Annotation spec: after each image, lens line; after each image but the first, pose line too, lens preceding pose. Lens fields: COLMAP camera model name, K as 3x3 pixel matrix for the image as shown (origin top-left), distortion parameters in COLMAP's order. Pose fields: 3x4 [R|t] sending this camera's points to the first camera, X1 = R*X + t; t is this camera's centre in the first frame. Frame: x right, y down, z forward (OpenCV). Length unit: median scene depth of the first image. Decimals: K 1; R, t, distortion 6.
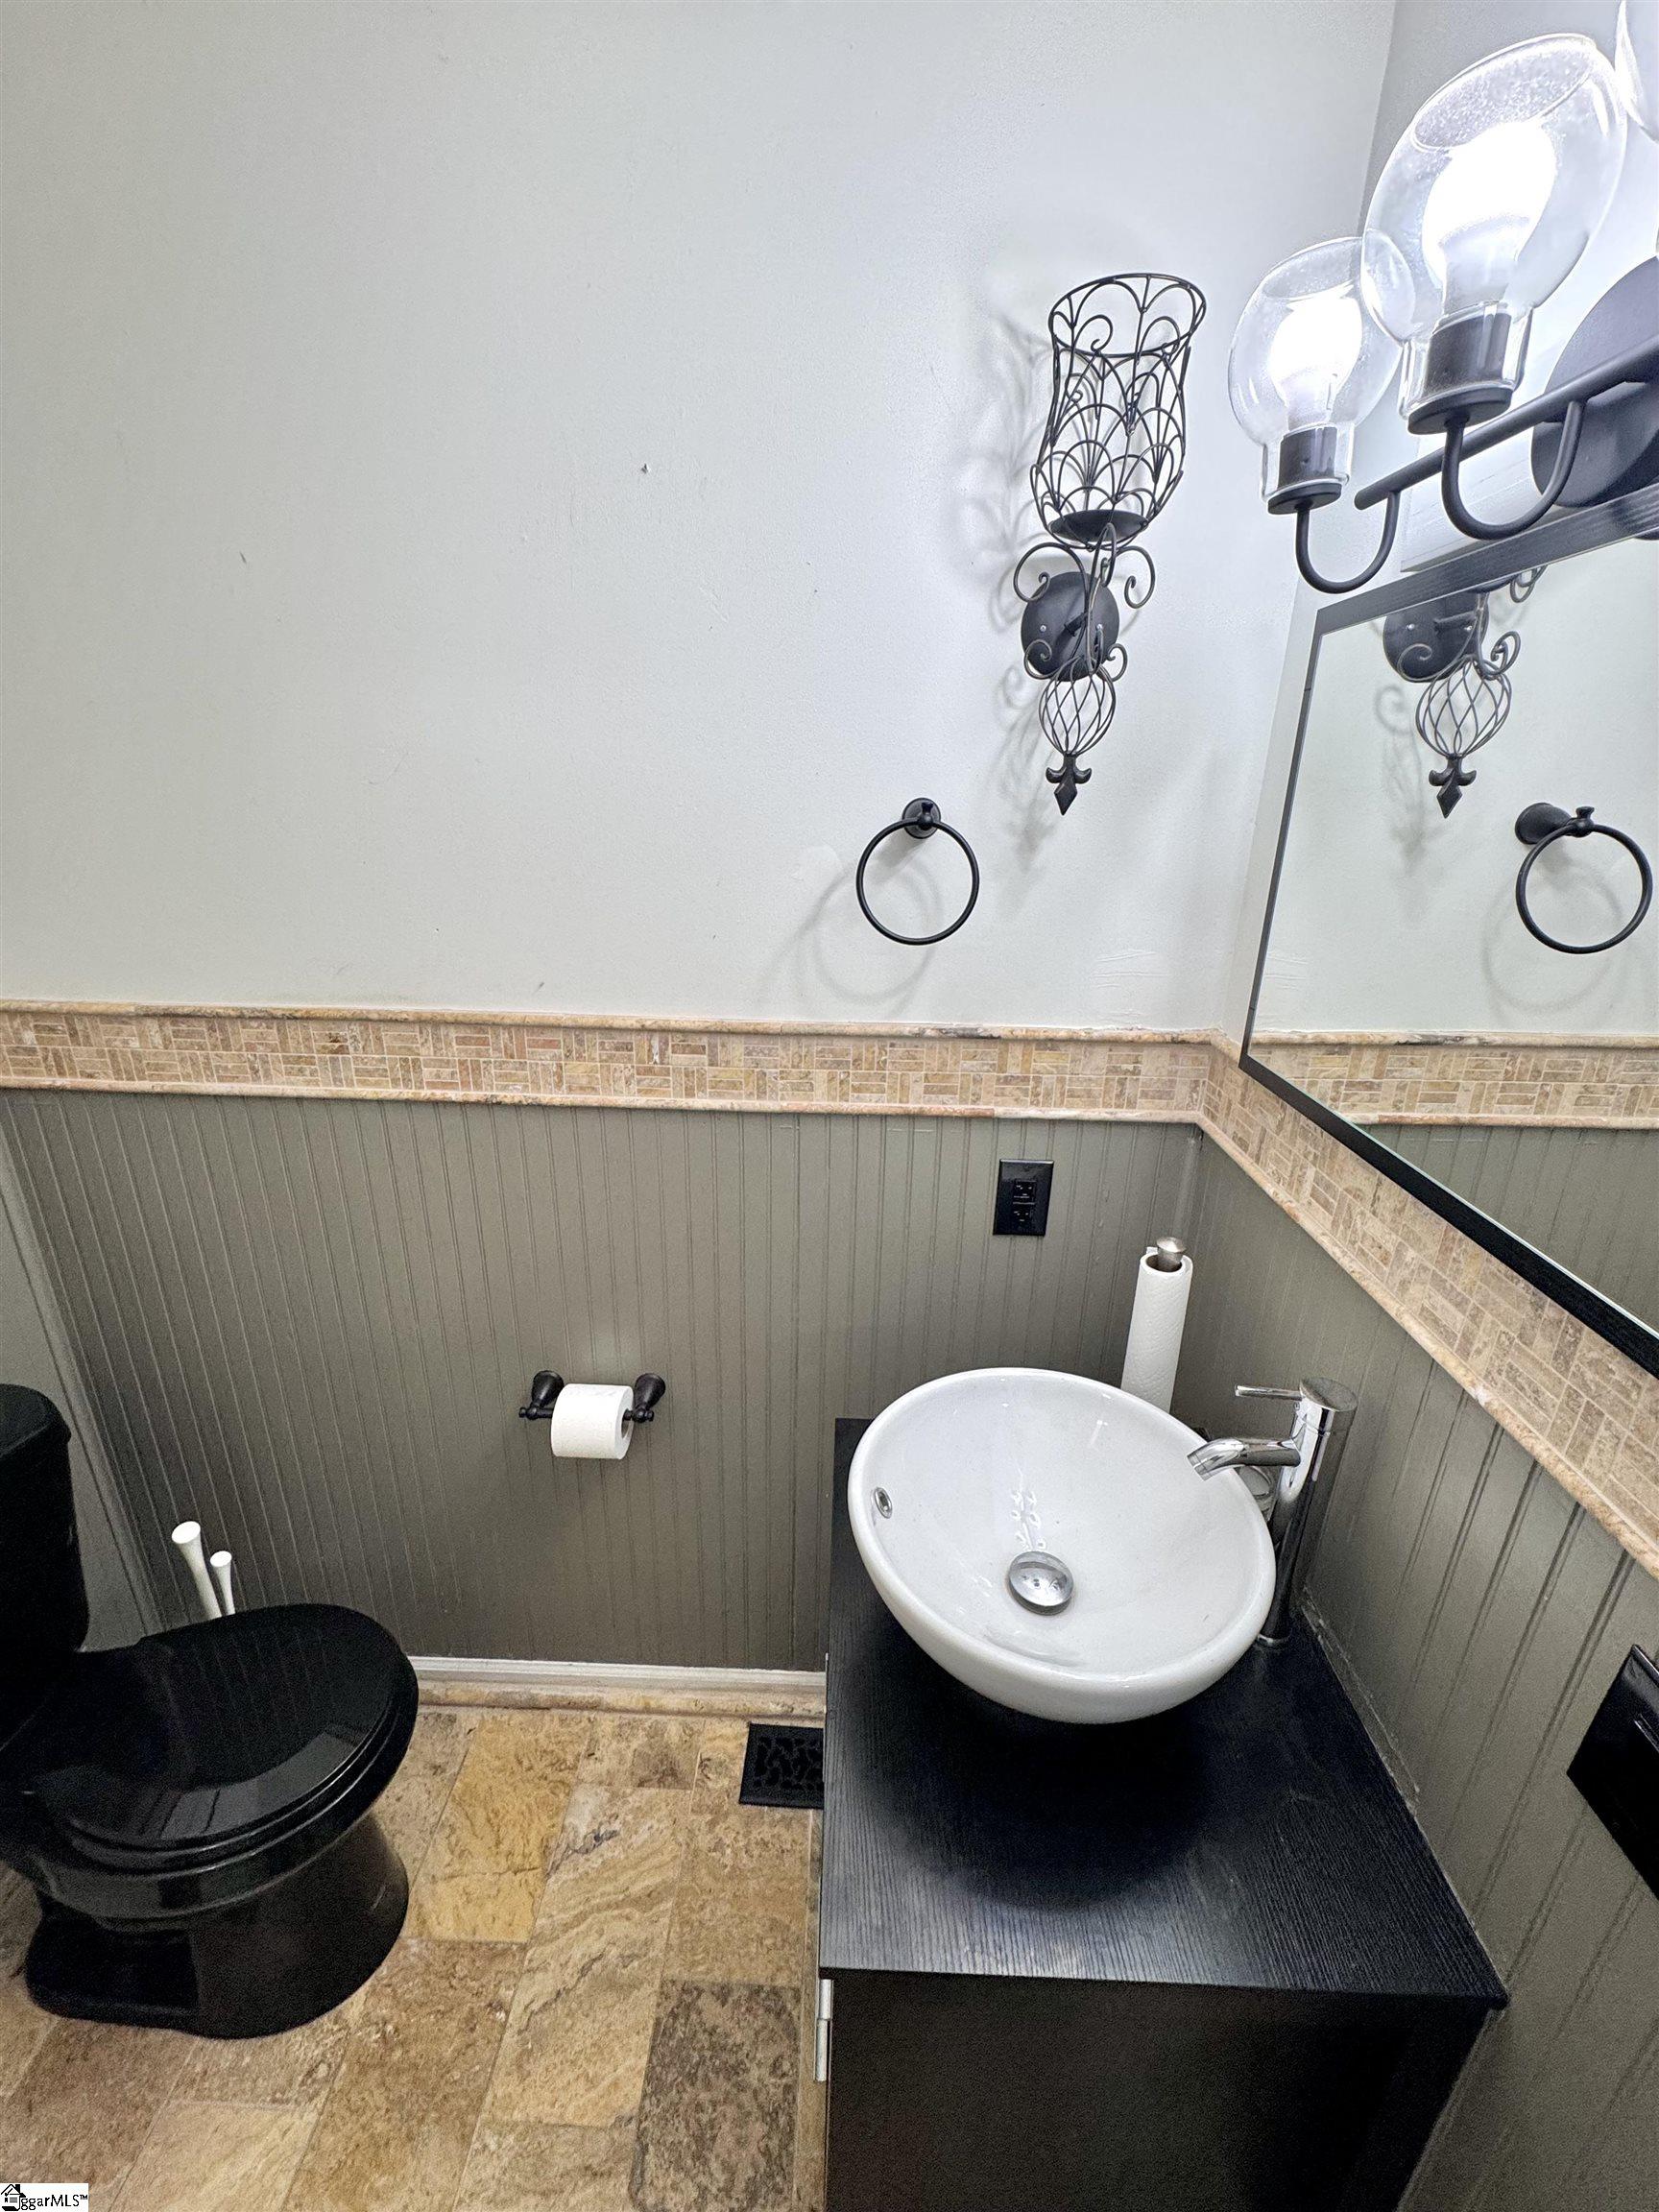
lens RADIAL K [[879.2, 0, 824.5], [0, 879.2, 1097.5], [0, 0, 1]] dist [0.001480, 0.000206]
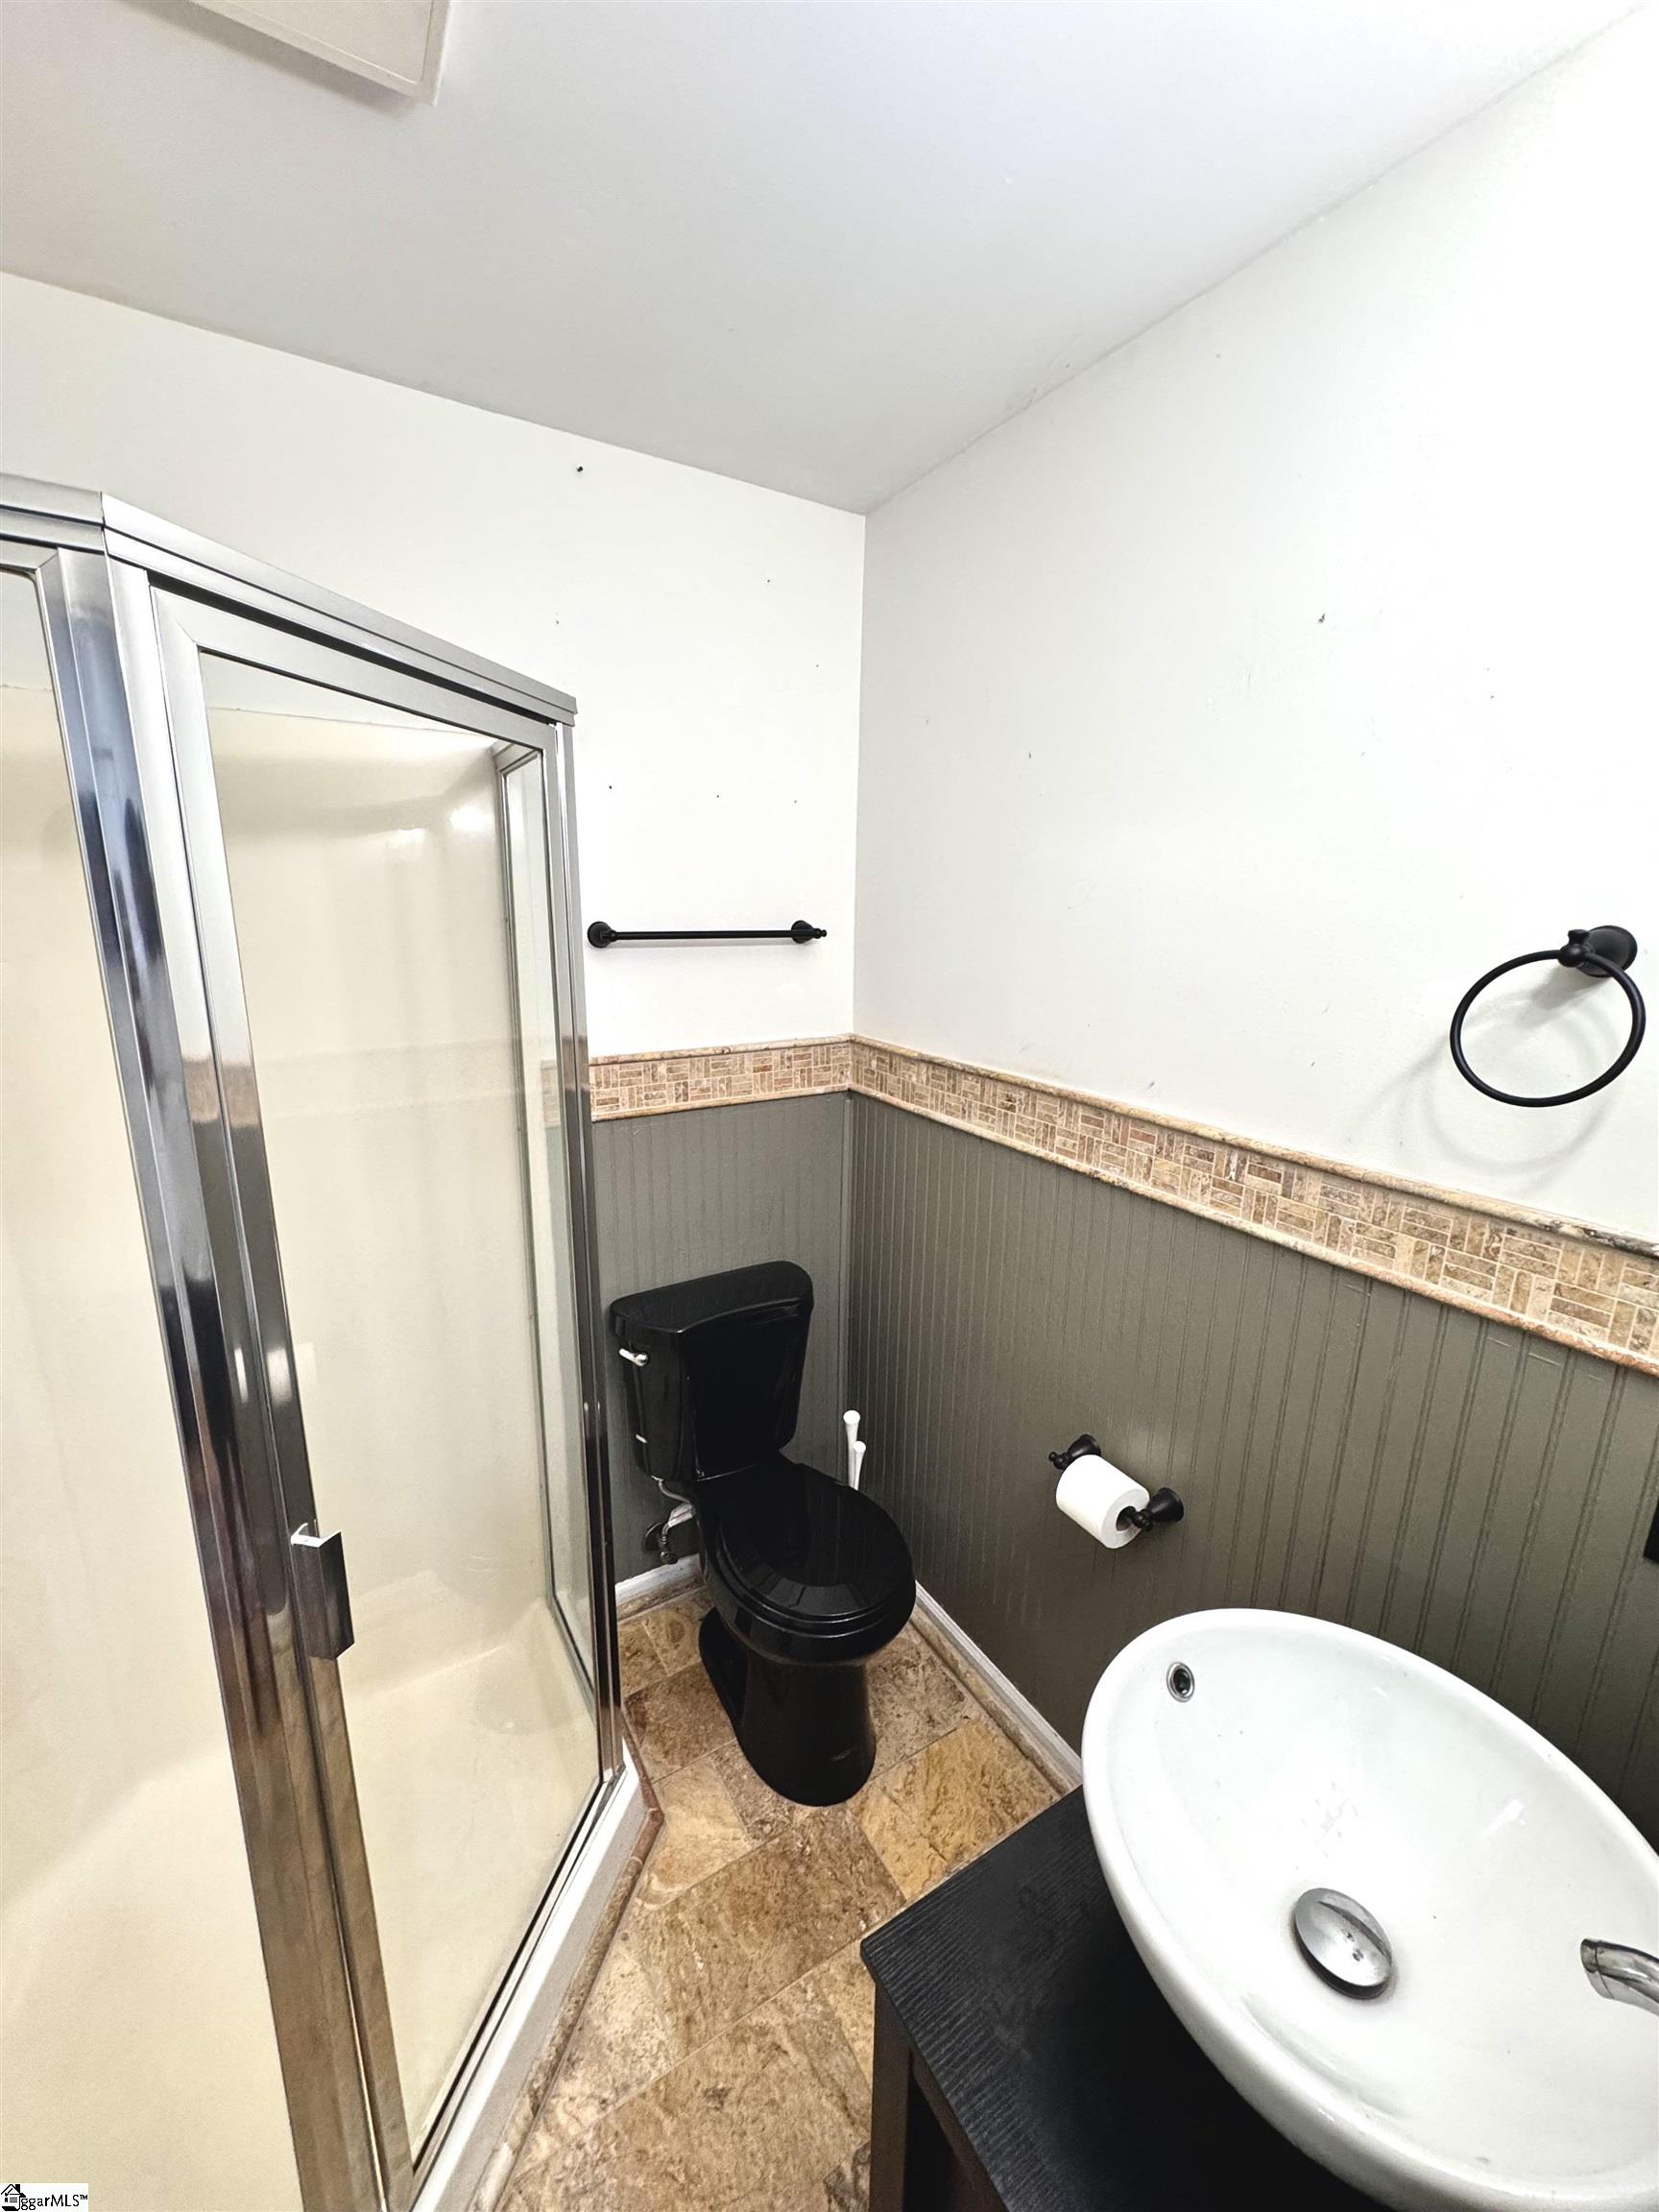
lens RADIAL K [[879.2, 0, 865.6], [0, 879.2, 1114.6], [0, 0, 1]] dist [0.001480, 0.000206]
pose [[0.563714, 0.188096, -0.804268, 0.363580], [-0.289915, 0.956831, 0.020573, -0.009507], [0.773418, 0.221572, 0.593911, 0.071061]]
